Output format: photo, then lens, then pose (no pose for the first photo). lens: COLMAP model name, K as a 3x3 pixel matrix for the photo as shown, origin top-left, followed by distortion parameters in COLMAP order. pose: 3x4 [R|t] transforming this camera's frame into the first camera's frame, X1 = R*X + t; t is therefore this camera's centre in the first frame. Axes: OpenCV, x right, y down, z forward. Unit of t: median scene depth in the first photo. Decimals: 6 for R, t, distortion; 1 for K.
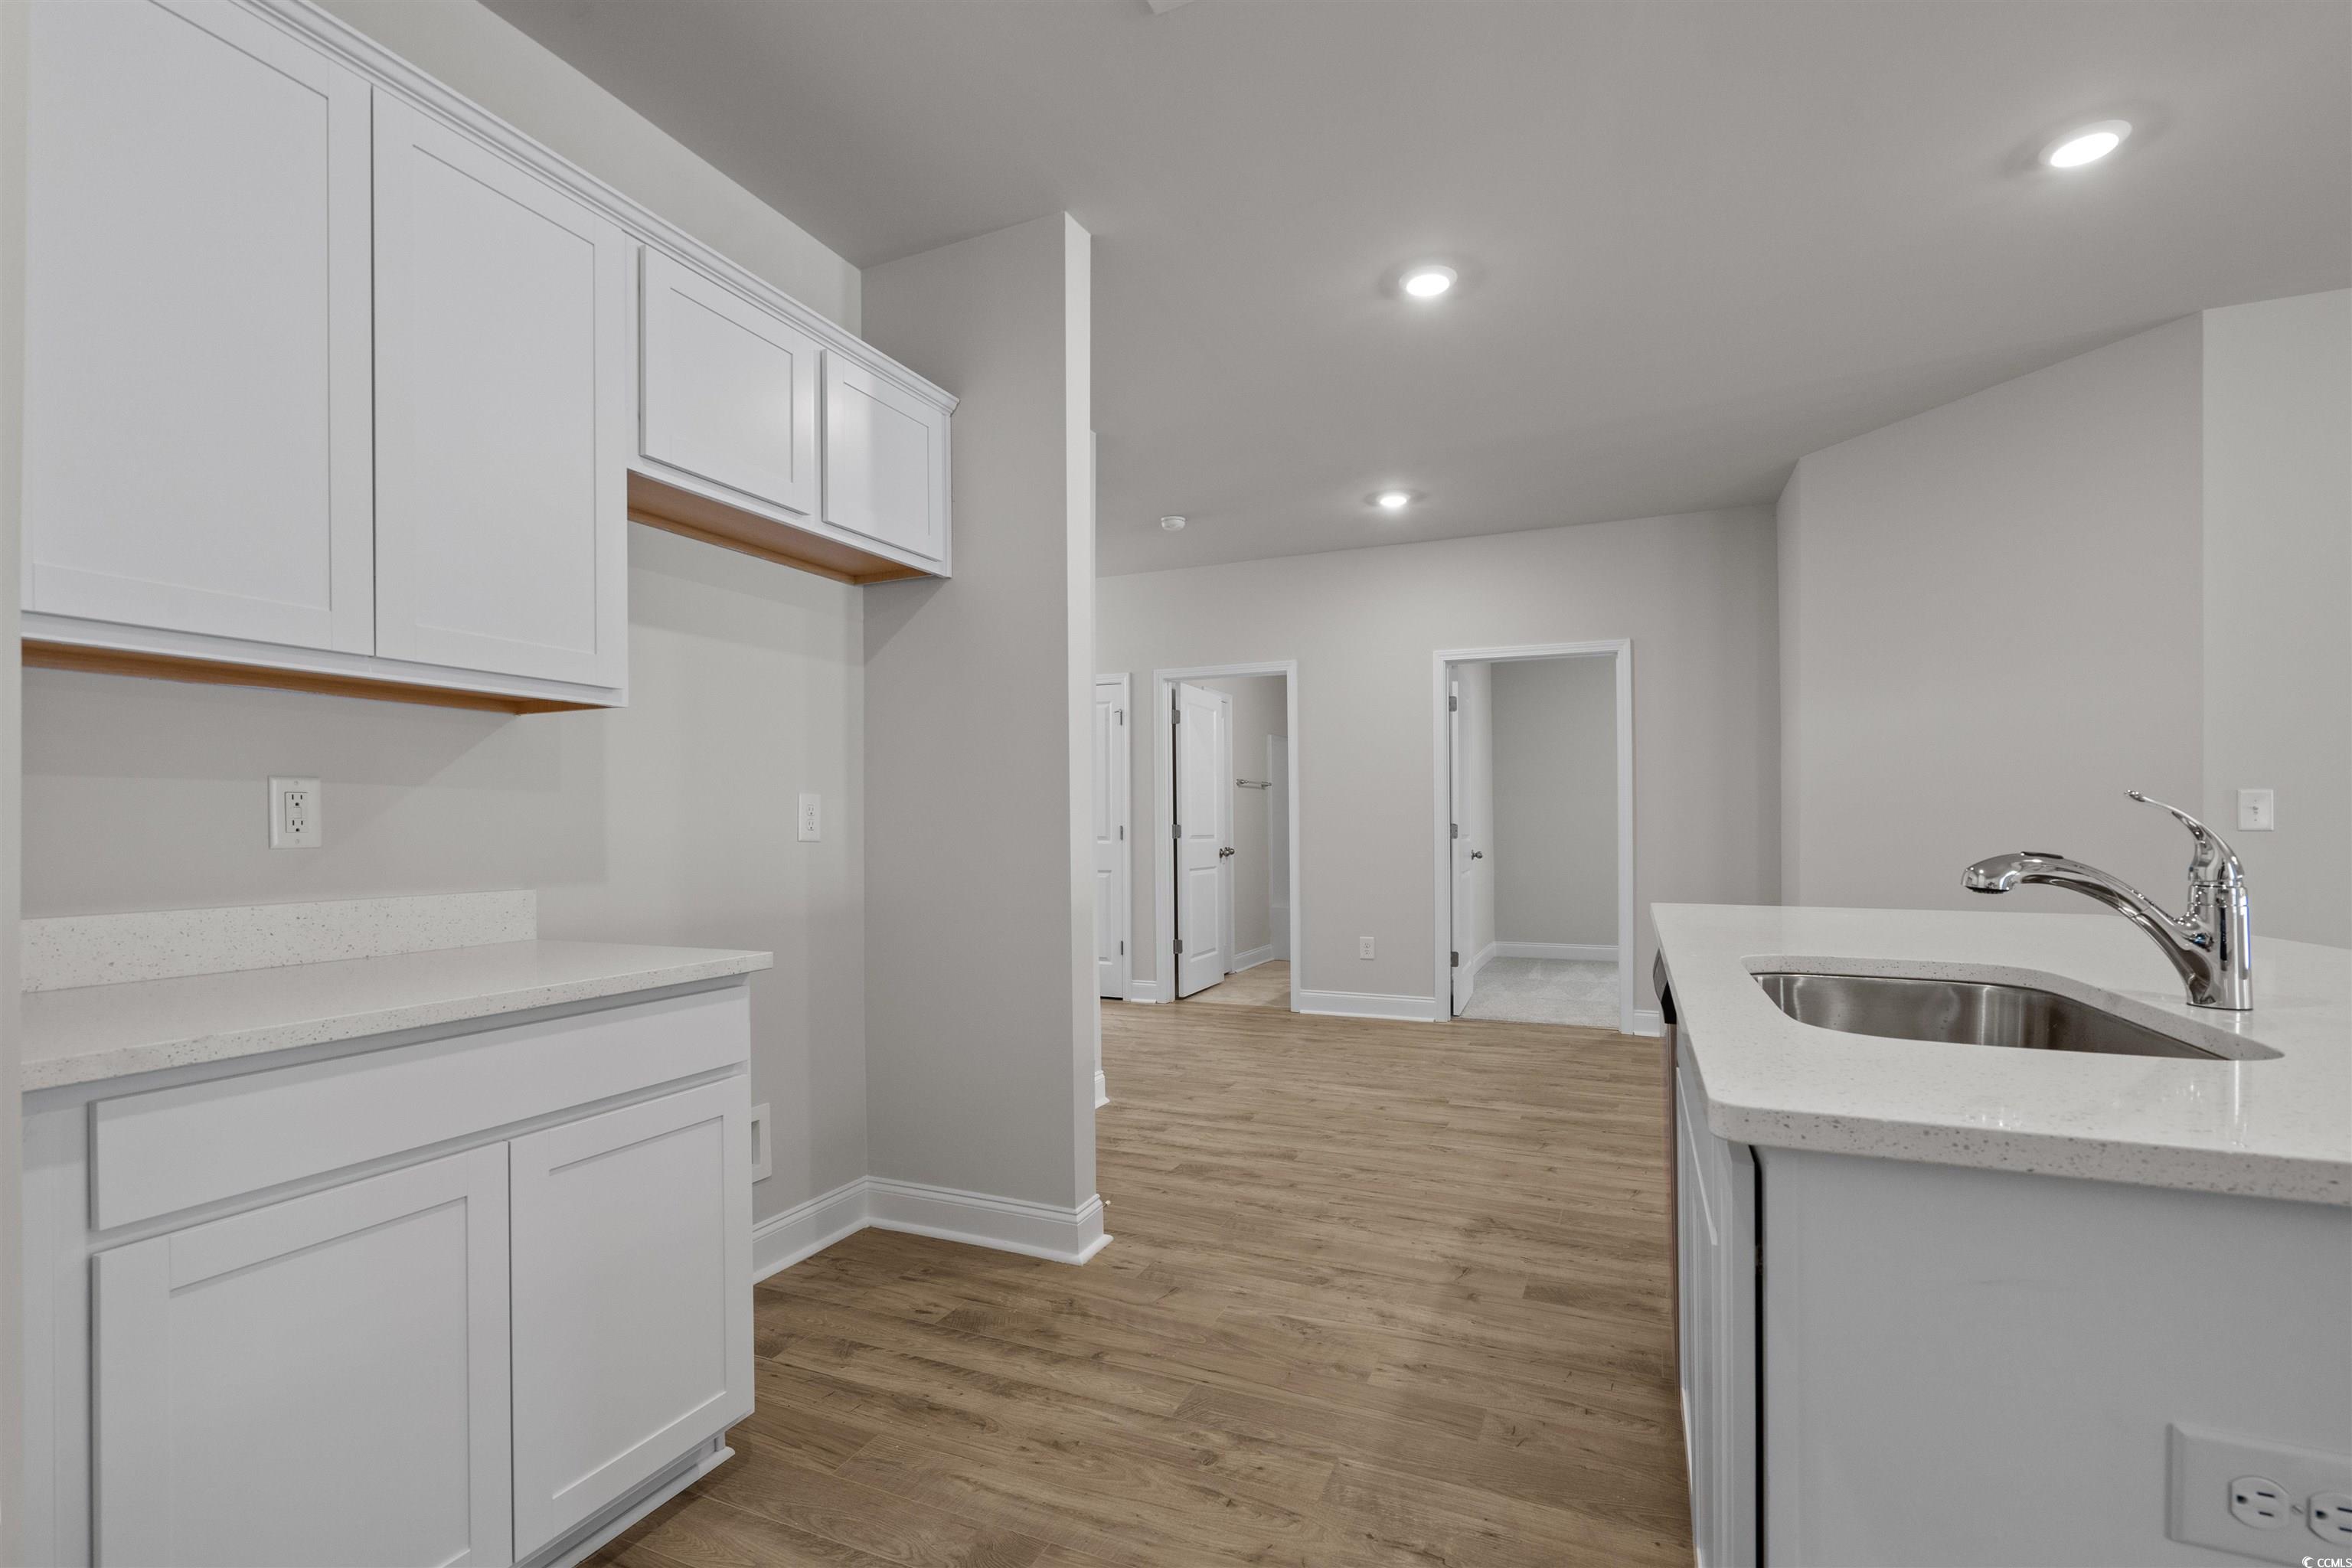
lens RADIAL K [[1066.0, 0, 1171.6], [0, 1066.0, 816.5], [0, 0, 1]] dist [-0.001827, 0.000122]
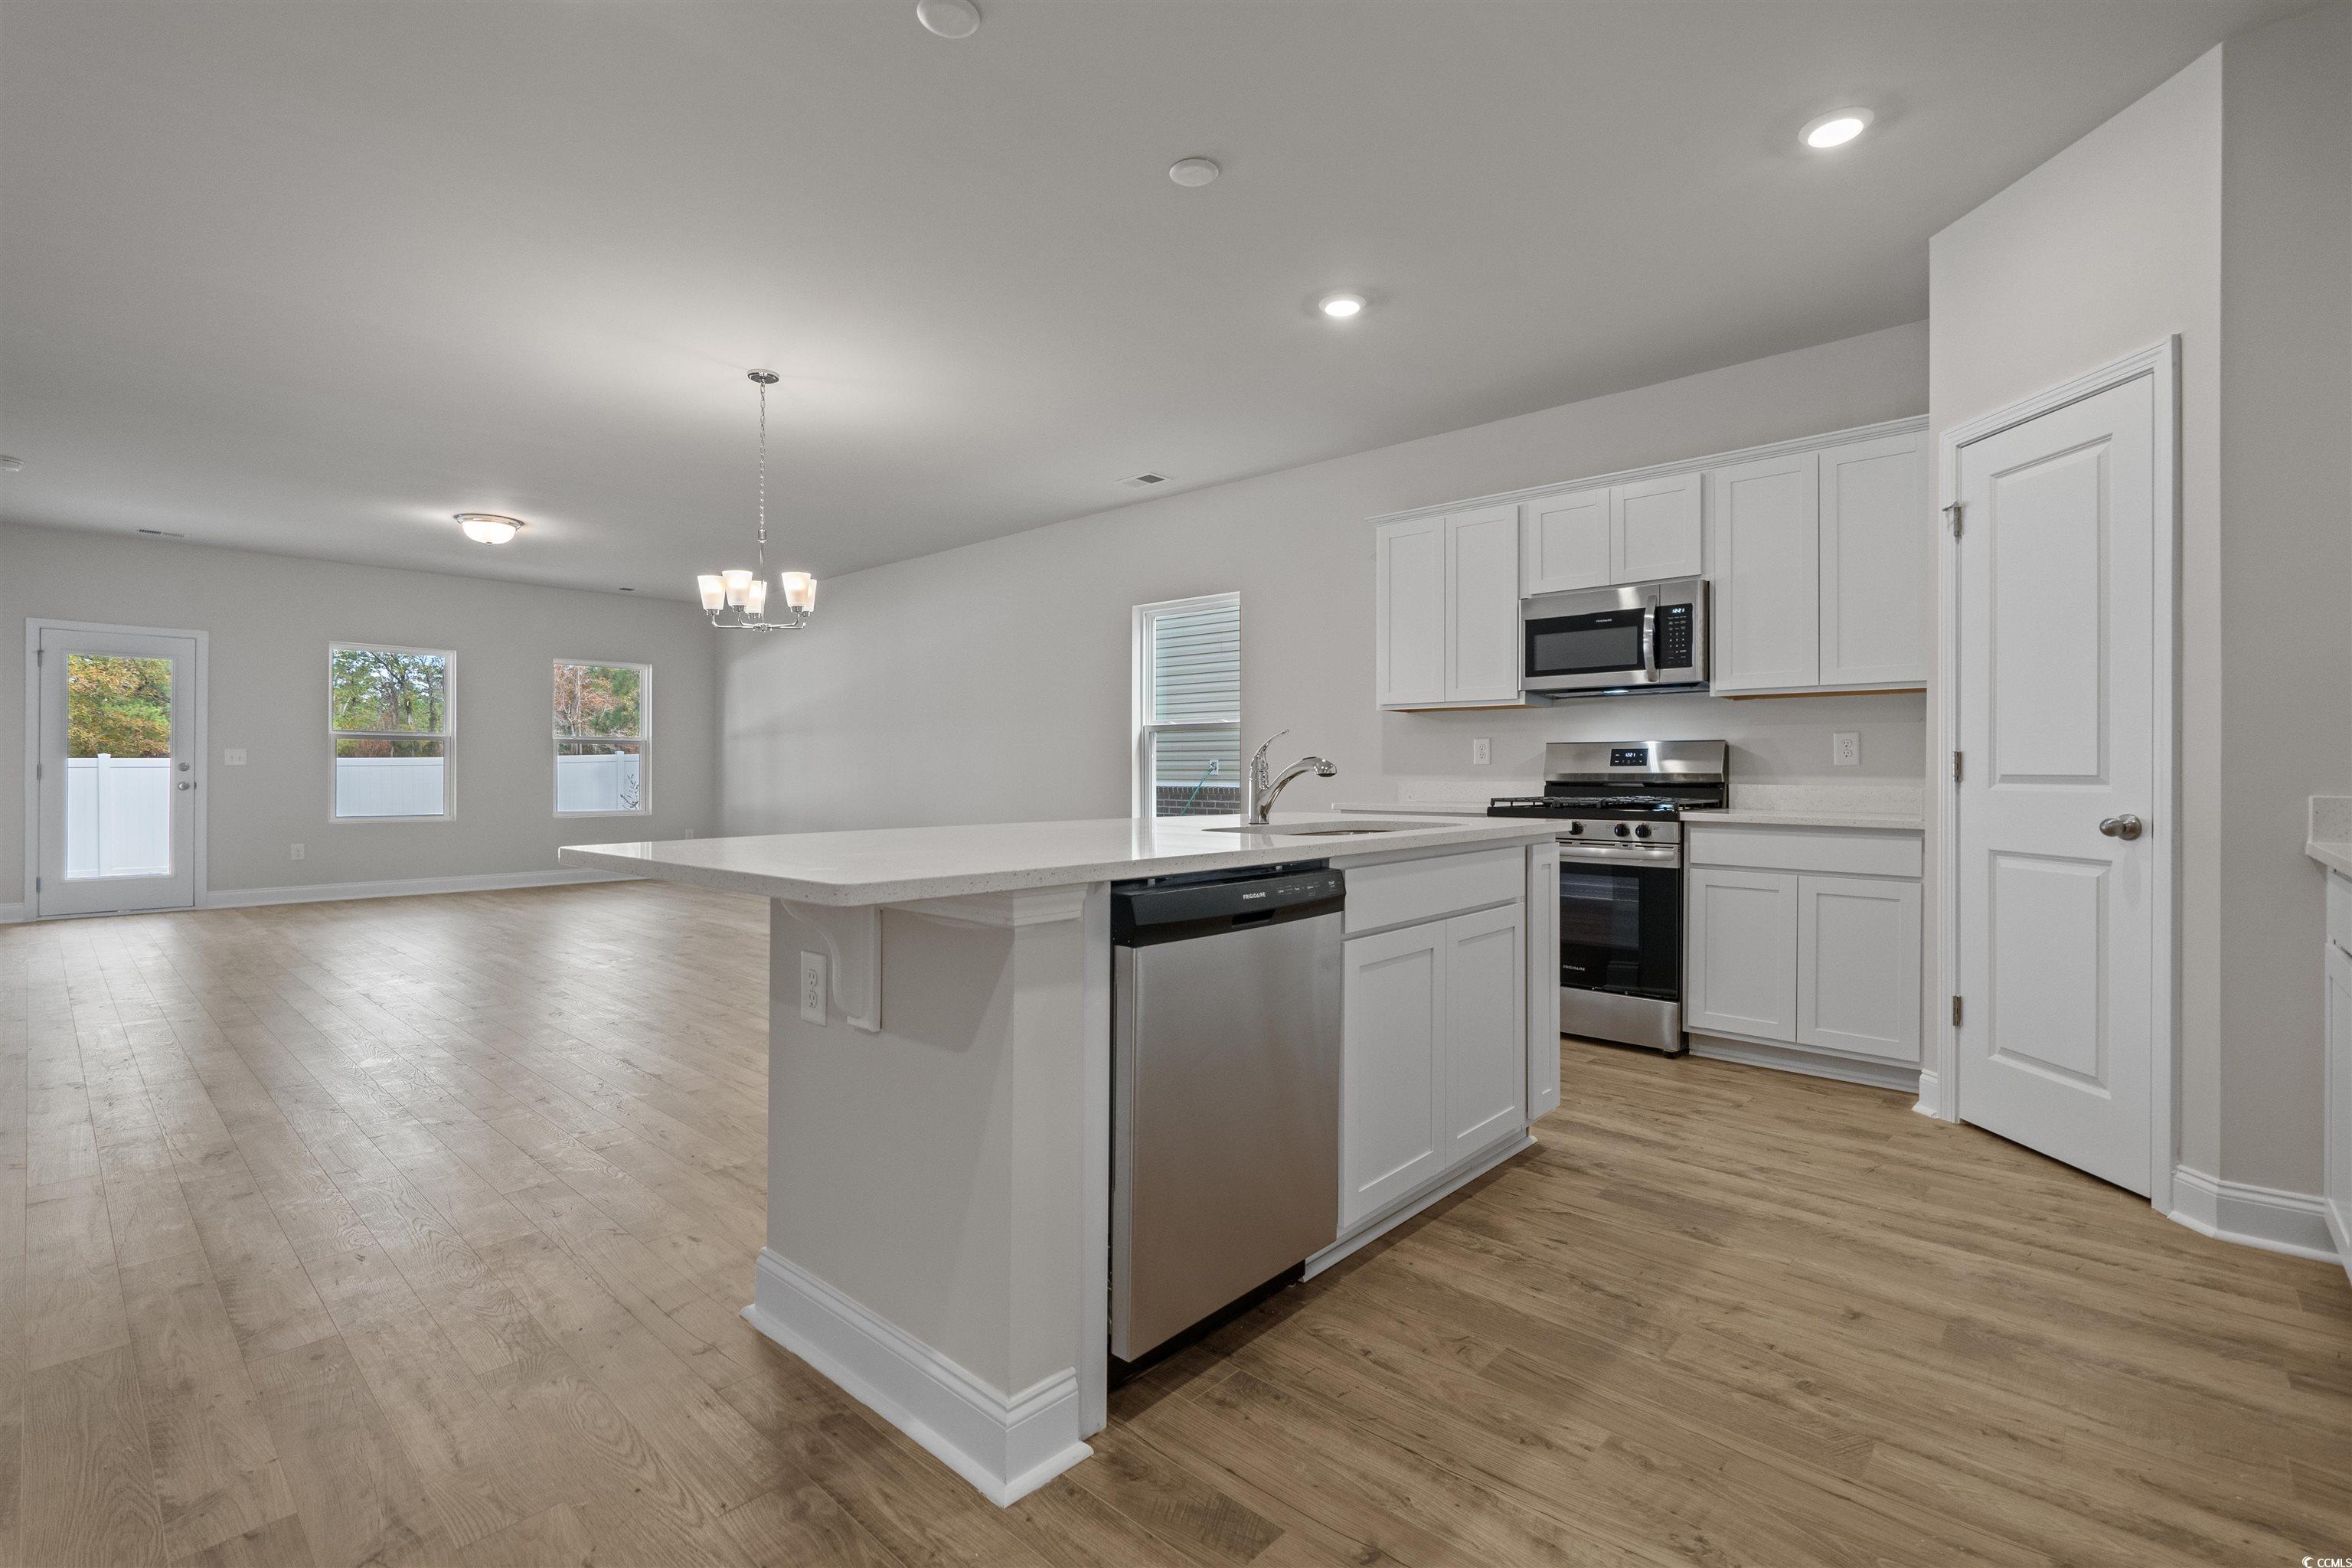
lens RADIAL K [[1063.6, 0, 1171.8], [0, 1063.6, 775.7], [0, 0, 1]] dist [-0.002674, 0.000355]
pose [[-0.946222, -0.000109, 0.323517, 0.186255], [-0.002264, 0.999978, -0.006283, 0.039591], [-0.323509, -0.006677, -0.946201, 1.460148]]
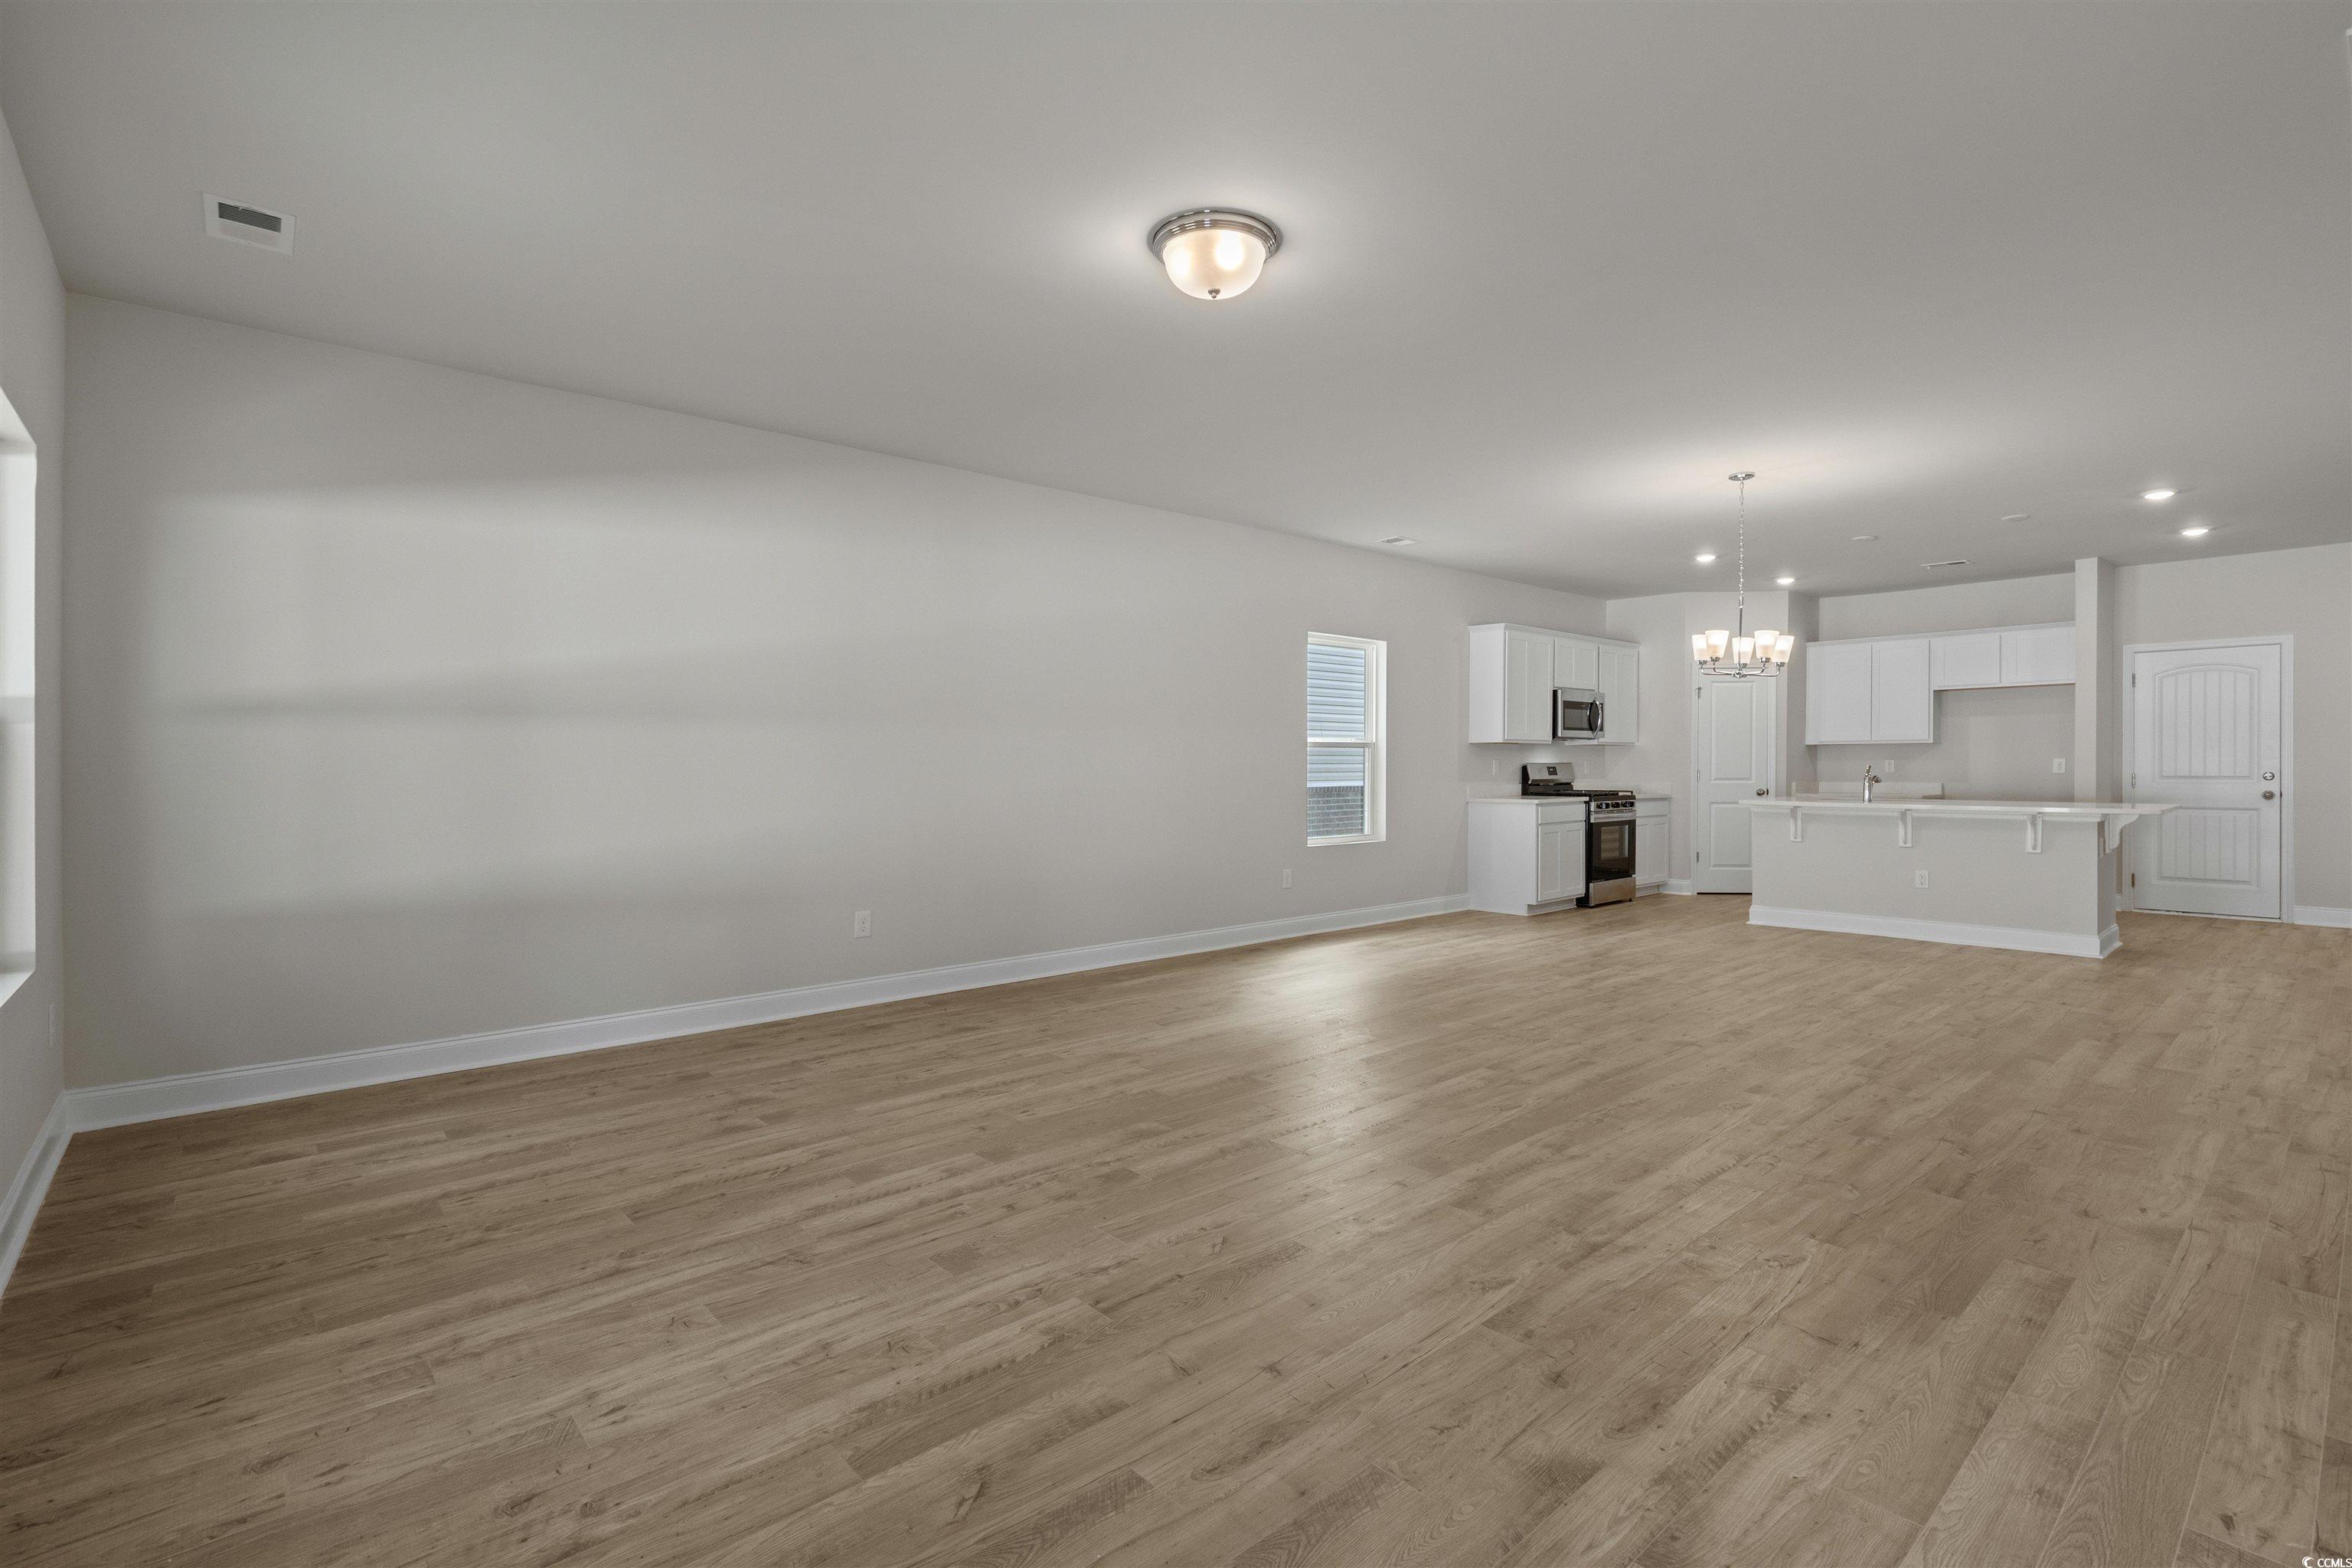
lens RADIAL K [[1076.7, 0, 1180.3], [0, 1076.7, 774.7], [0, 0, 1]] dist [-0.002599, -0.000280]
pose [[-0.415277, 0.011941, -0.909617, 3.683341], [0.013291, 0.999887, 0.007058, -0.030100], [0.909598, -0.009158, -0.415388, -0.008314]]
